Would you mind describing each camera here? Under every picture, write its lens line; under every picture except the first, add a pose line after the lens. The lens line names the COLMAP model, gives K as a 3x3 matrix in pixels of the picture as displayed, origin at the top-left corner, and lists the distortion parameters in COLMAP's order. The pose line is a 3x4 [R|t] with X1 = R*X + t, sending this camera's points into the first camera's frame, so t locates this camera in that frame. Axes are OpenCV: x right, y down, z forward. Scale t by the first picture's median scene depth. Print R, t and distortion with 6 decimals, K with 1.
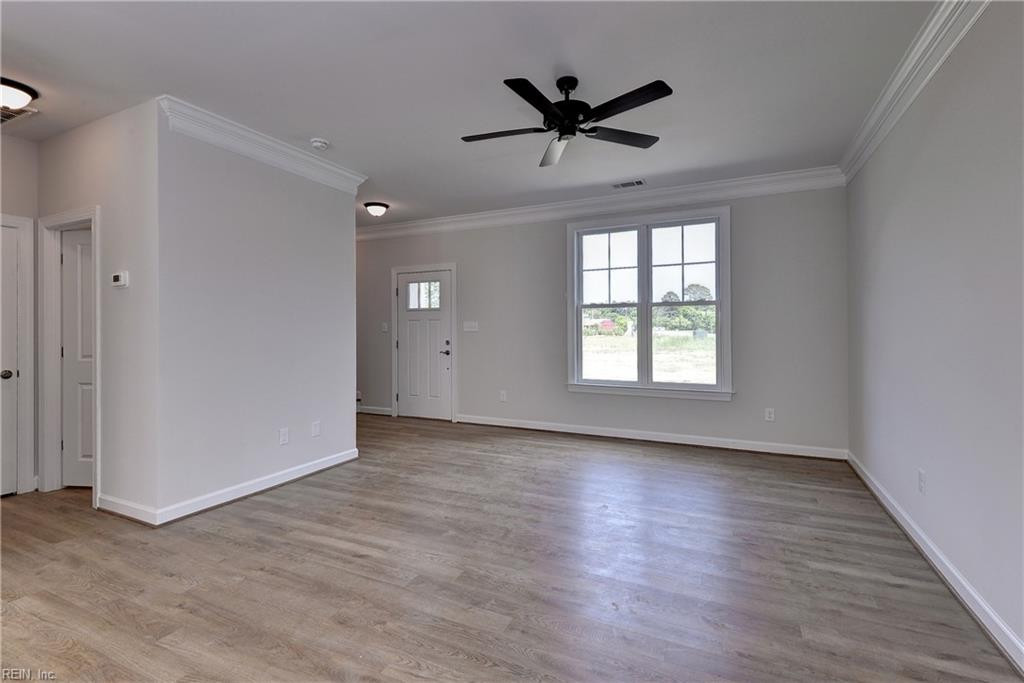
lens RADIAL K [[477.7, 0, 510.6], [0, 477.7, 314.8], [0, 0, 1]] dist [-0.002474, -0.000596]
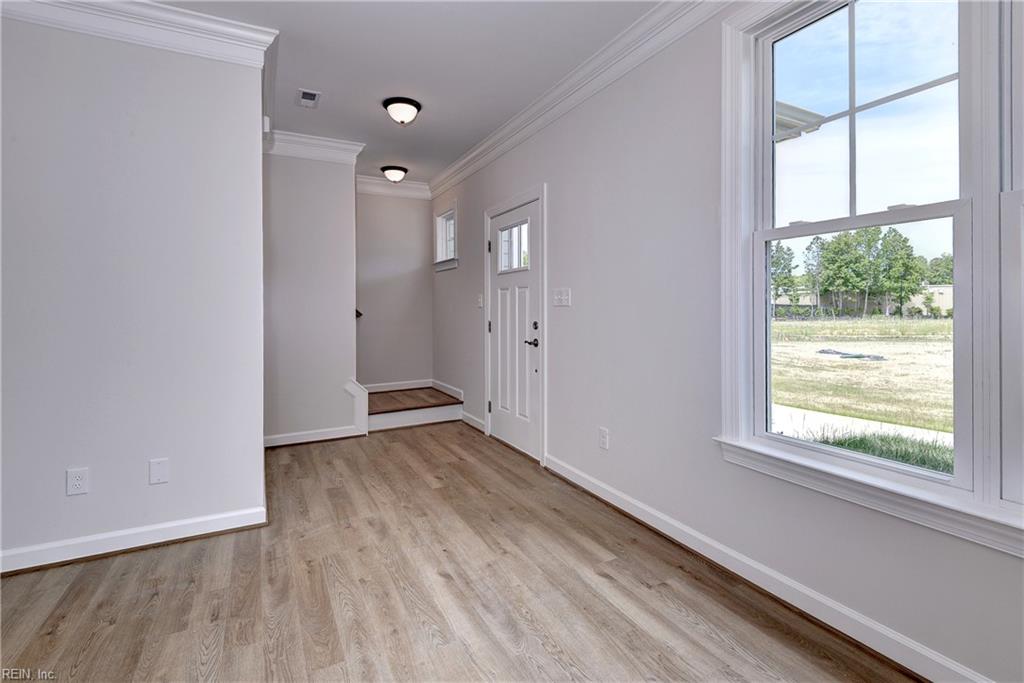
lens RADIAL K [[477.7, 0, 510.6], [0, 477.7, 314.8], [0, 0, 1]] dist [-0.002474, -0.000596]
pose [[0.801340, 0.006239, -0.598176, 0.215251], [0.023383, 0.998855, 0.041743, 0.022999], [0.597752, -0.047438, 0.800277, 0.589320]]
